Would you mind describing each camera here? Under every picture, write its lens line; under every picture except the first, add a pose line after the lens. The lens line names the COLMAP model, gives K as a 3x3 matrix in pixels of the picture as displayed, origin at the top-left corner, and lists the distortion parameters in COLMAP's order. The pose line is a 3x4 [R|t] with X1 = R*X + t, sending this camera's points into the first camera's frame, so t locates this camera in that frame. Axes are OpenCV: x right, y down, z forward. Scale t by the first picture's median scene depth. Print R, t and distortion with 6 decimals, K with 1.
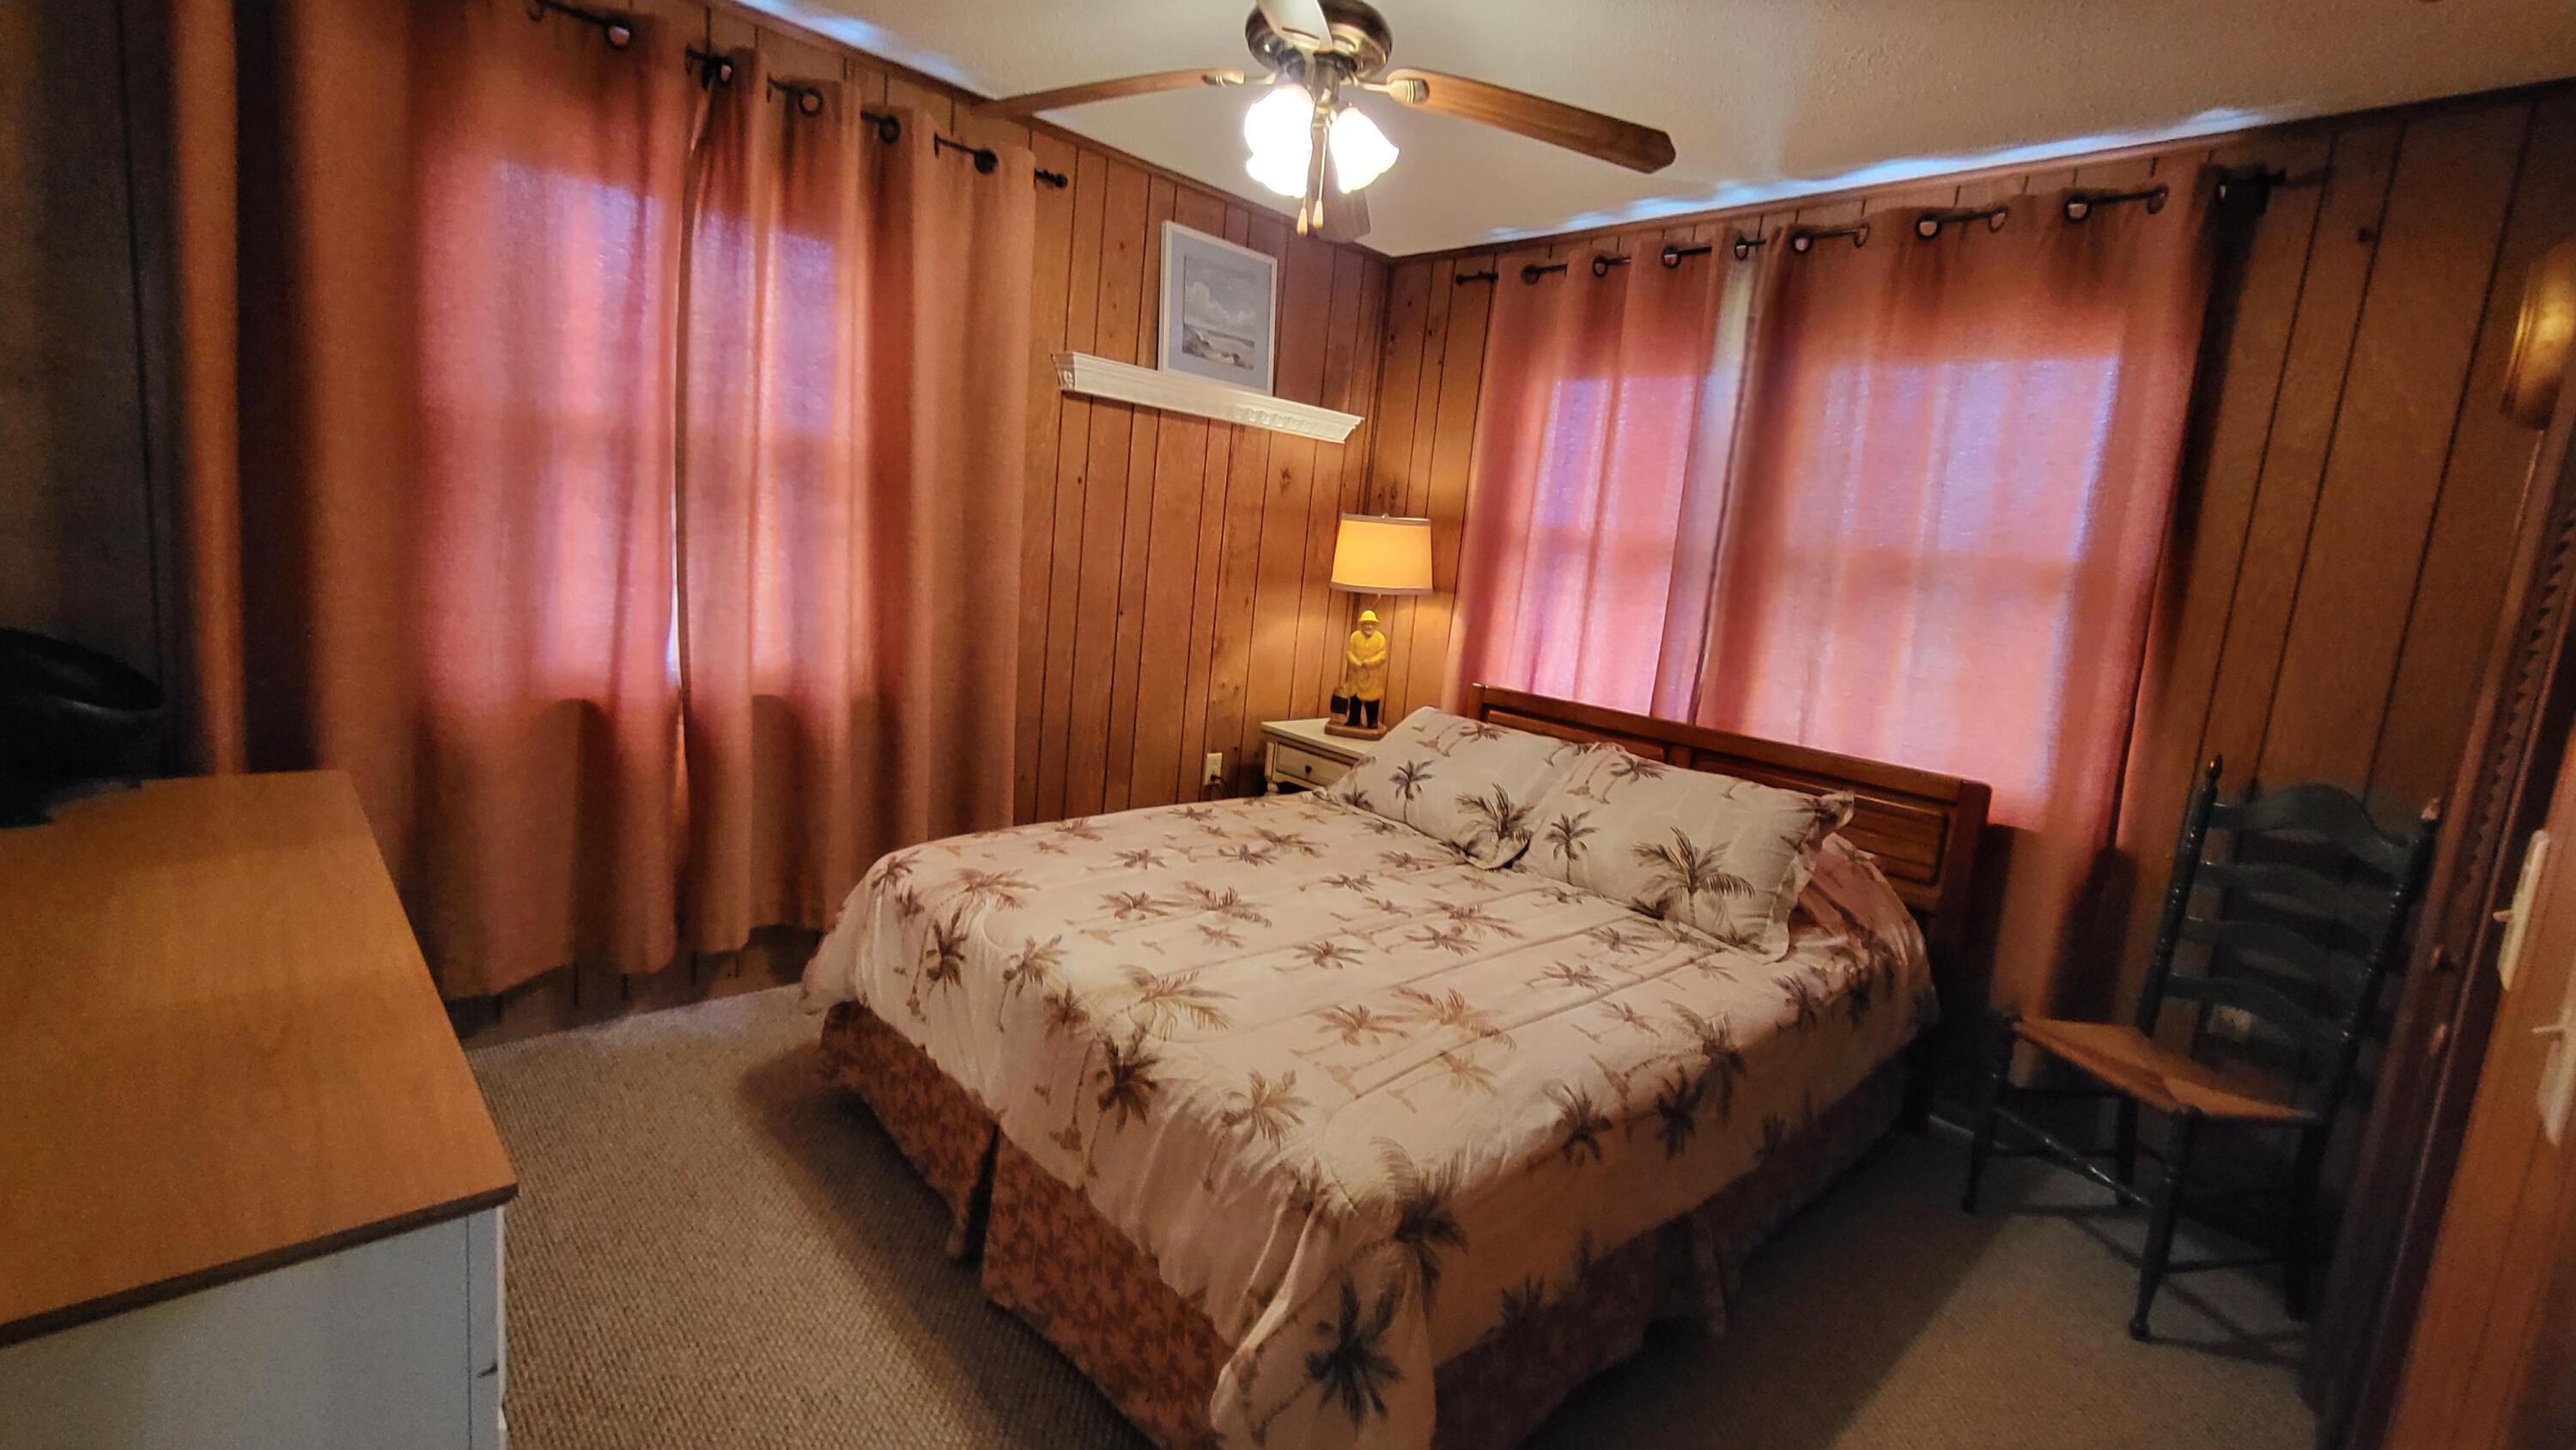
lens RADIAL K [[1065.2, 0, 1282.0], [0, 1065.2, 746.3], [0, 0, 1]] dist [-0.001026, -0.000285]
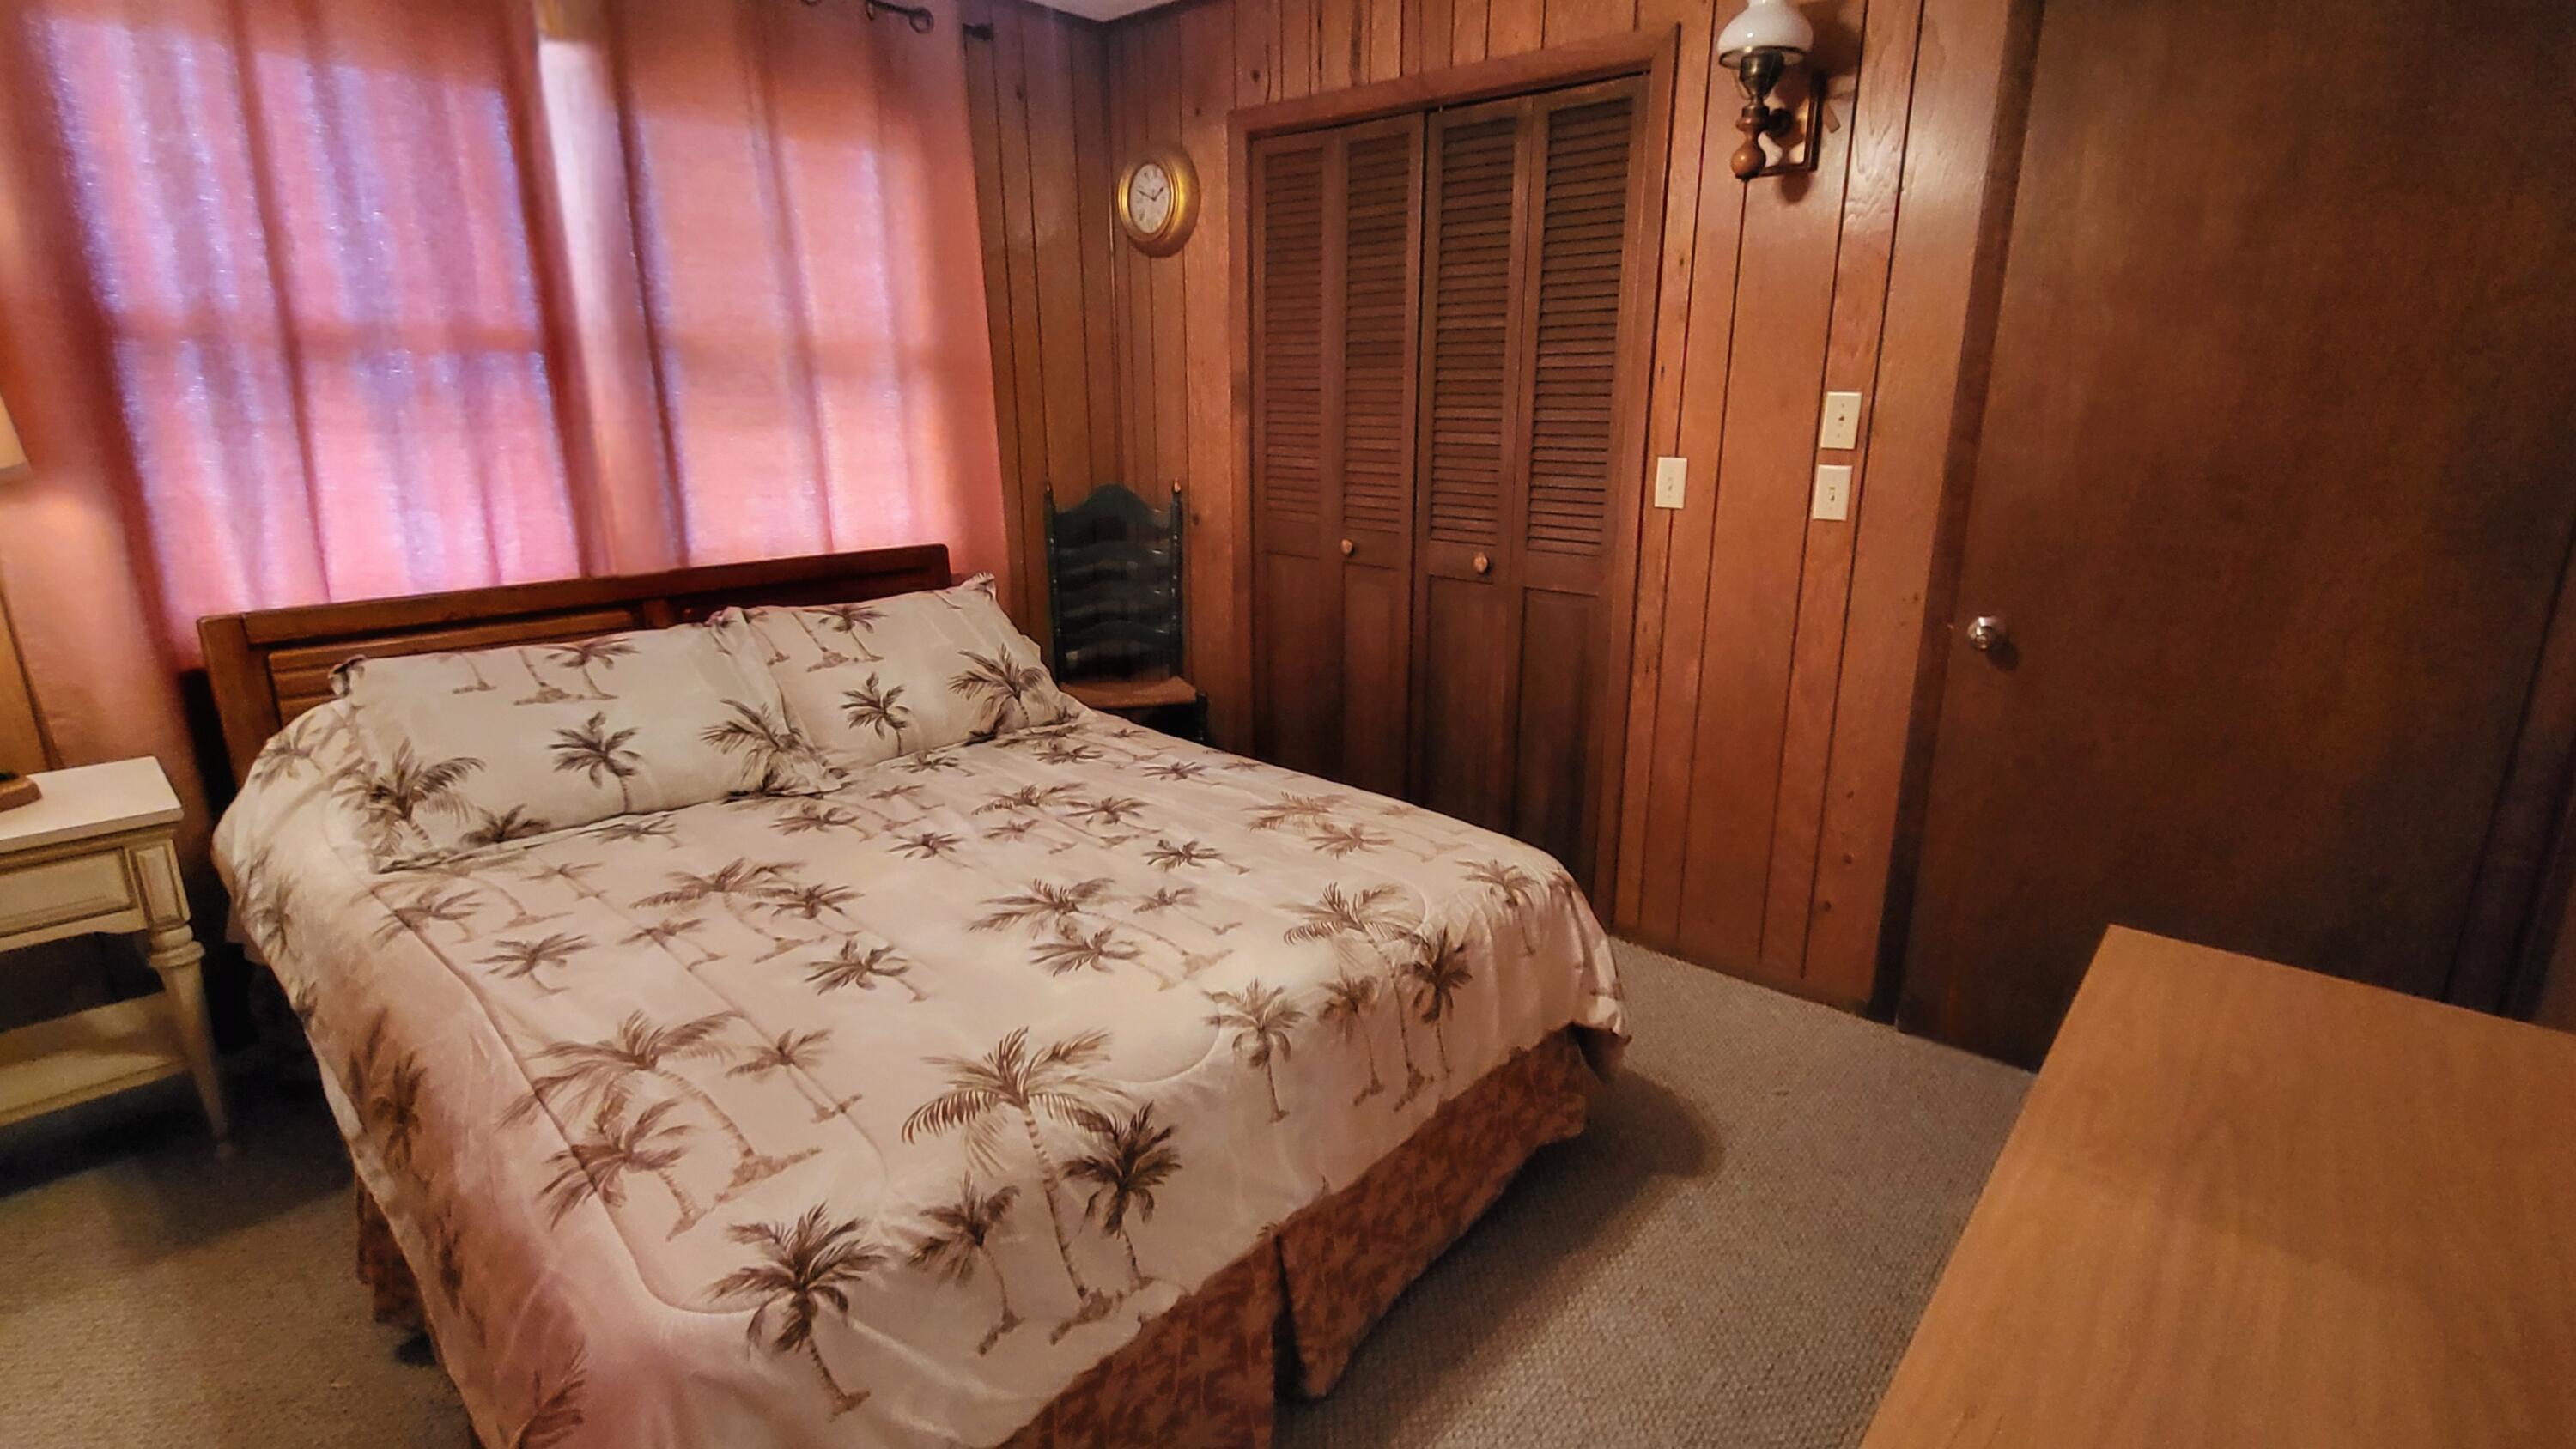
lens RADIAL K [[1262.5, 0, 1294.4], [0, 1262.5, 704.2], [0, 0, 1]] dist [0.003288, 0.001129]
pose [[-0.119388, -0.330421, 0.936252, -0.835467], [0.166569, 0.922965, 0.346972, -0.249260], [-0.978775, 0.197375, -0.055153, 0.846661]]
